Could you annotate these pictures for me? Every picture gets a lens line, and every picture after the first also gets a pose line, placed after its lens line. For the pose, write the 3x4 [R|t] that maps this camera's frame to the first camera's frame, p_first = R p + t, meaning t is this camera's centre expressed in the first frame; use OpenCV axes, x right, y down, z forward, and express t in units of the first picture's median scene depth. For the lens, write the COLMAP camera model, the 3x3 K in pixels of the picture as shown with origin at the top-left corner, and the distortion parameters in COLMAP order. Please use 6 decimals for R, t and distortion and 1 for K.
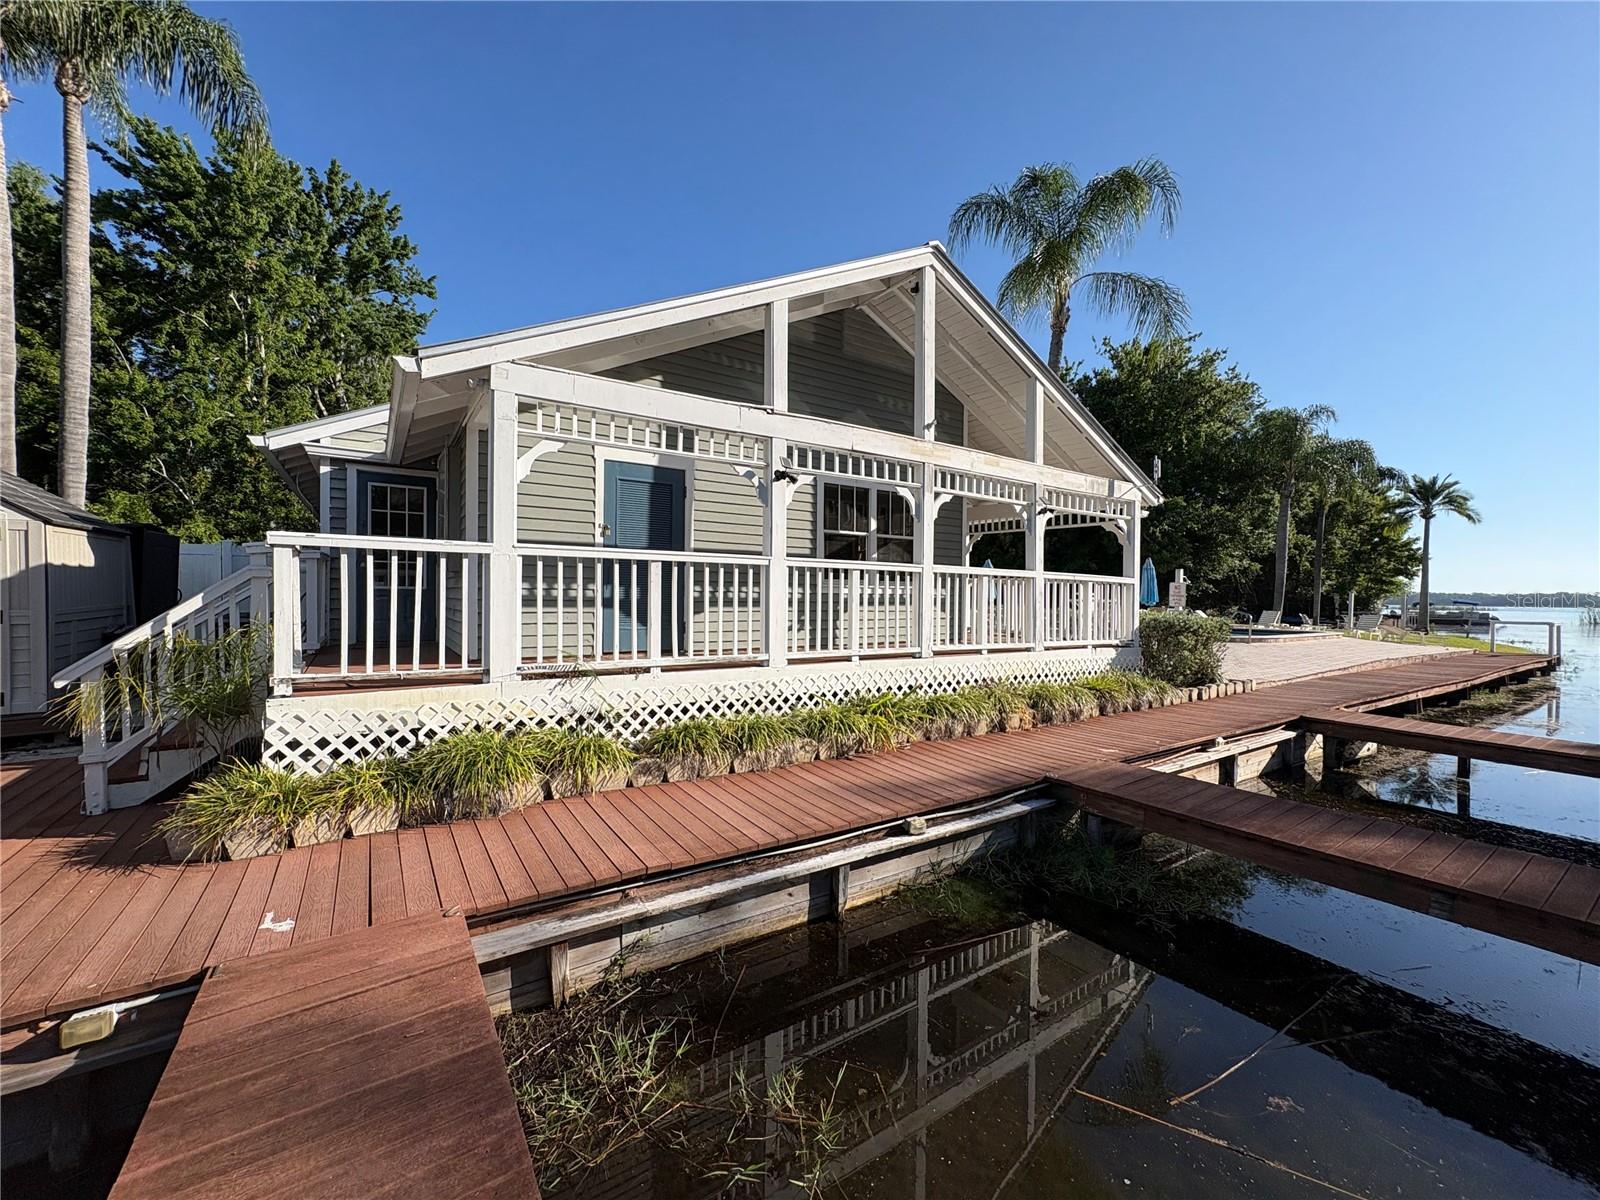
lens RADIAL K [[641.0, 0, 795.9], [0, 641.0, 596.6], [0, 0, 1]] dist [0.004537, -0.000373]
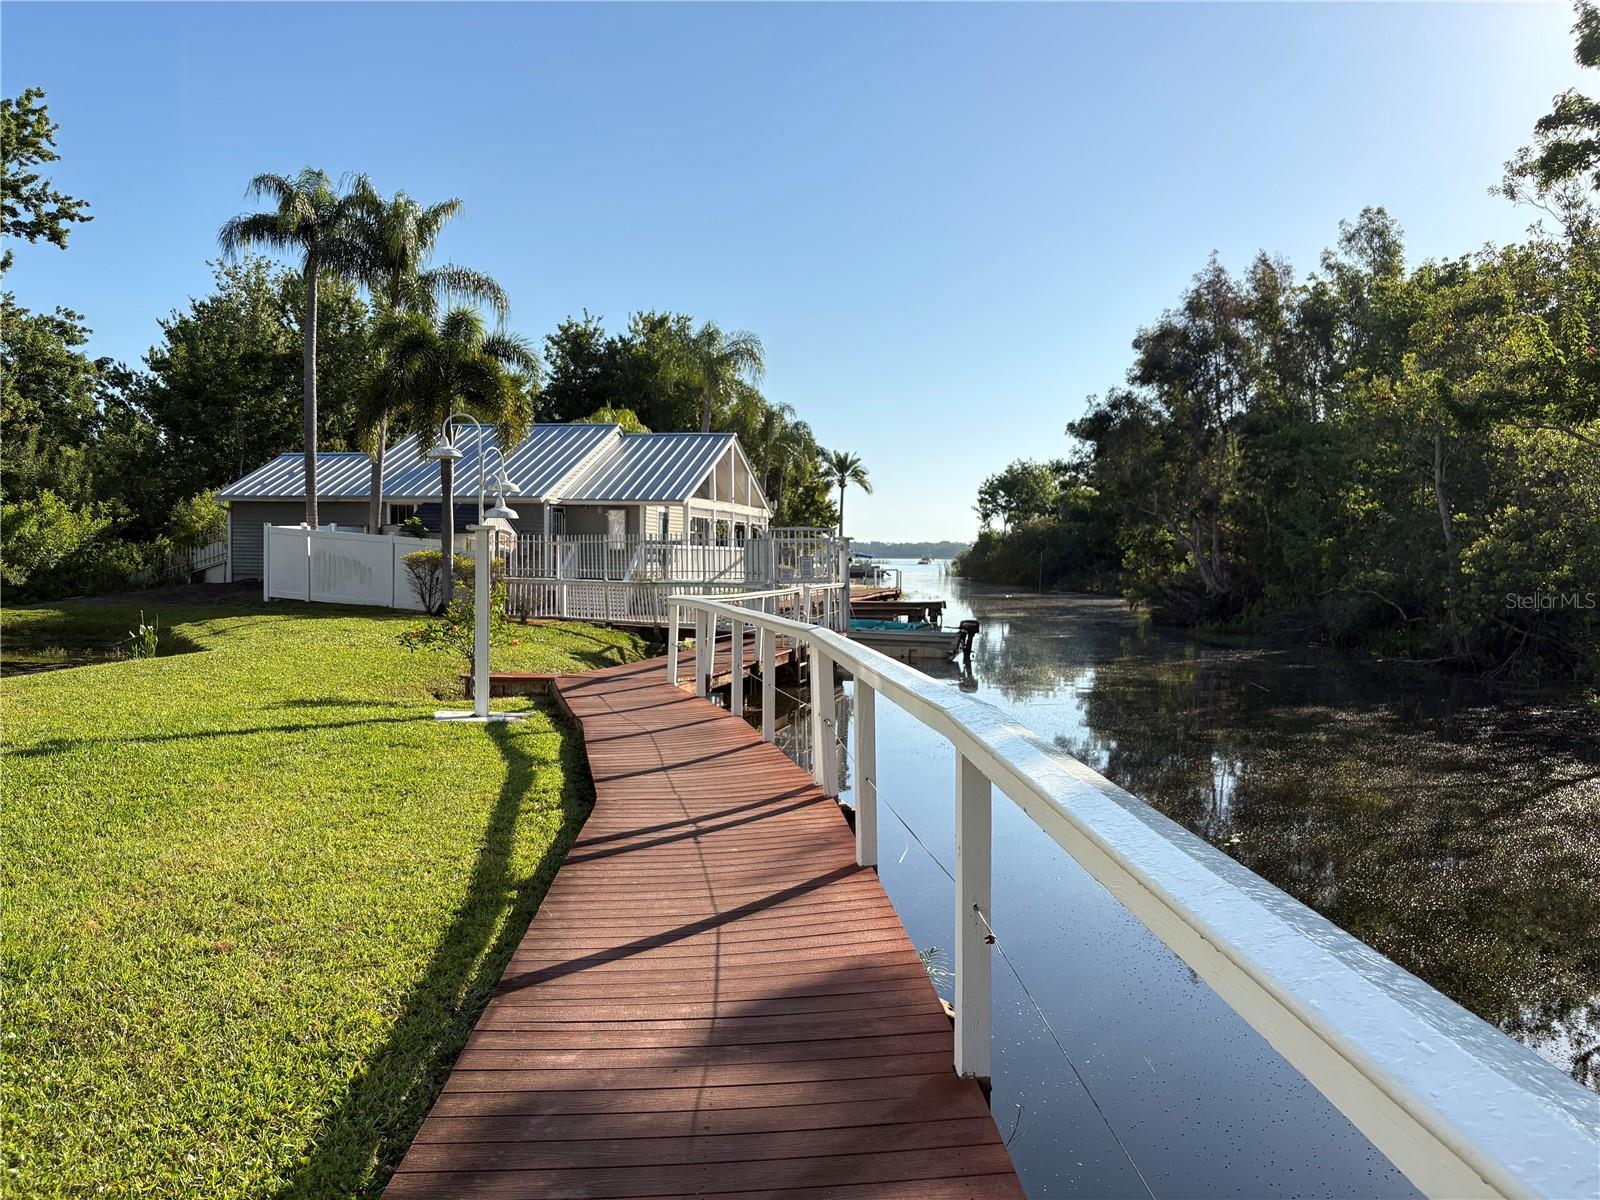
lens RADIAL K [[1214.6, 0, 799.9], [0, 1214.6, 599.3], [0, 0, 1]] dist [0.045917, -0.048072]
pose [[0.730305, -0.027595, 0.682564, -2.528178], [-0.003896, 0.998999, 0.044556, -0.045355], [-0.683111, -0.035198, 0.729466, -2.440830]]
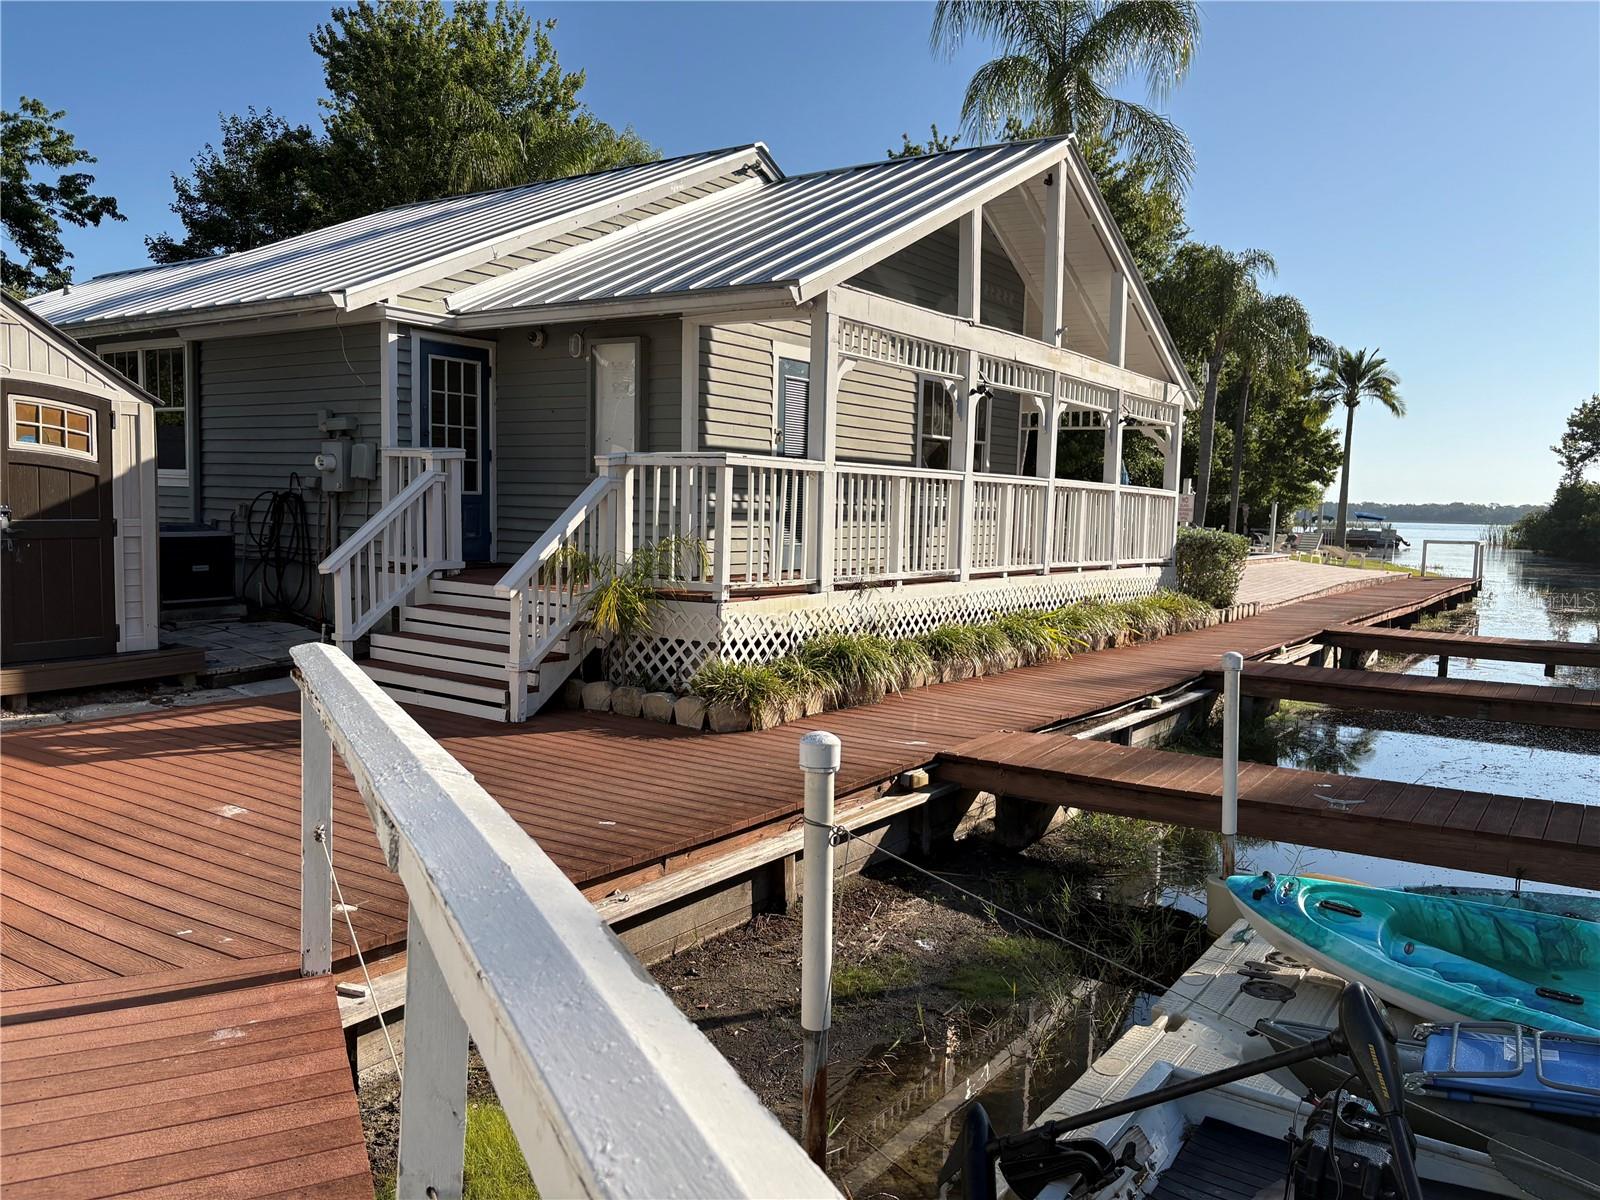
lens RADIAL K [[1214.6, 0, 801.4], [0, 1214.6, 604.3], [0, 0, 1]] dist [0.045917, -0.048072]
pose [[0.927621, -0.019937, 0.372991, -0.640002], [-0.012602, 0.996336, 0.084597, -0.008484], [-0.373311, -0.083175, 0.923970, -0.436114]]
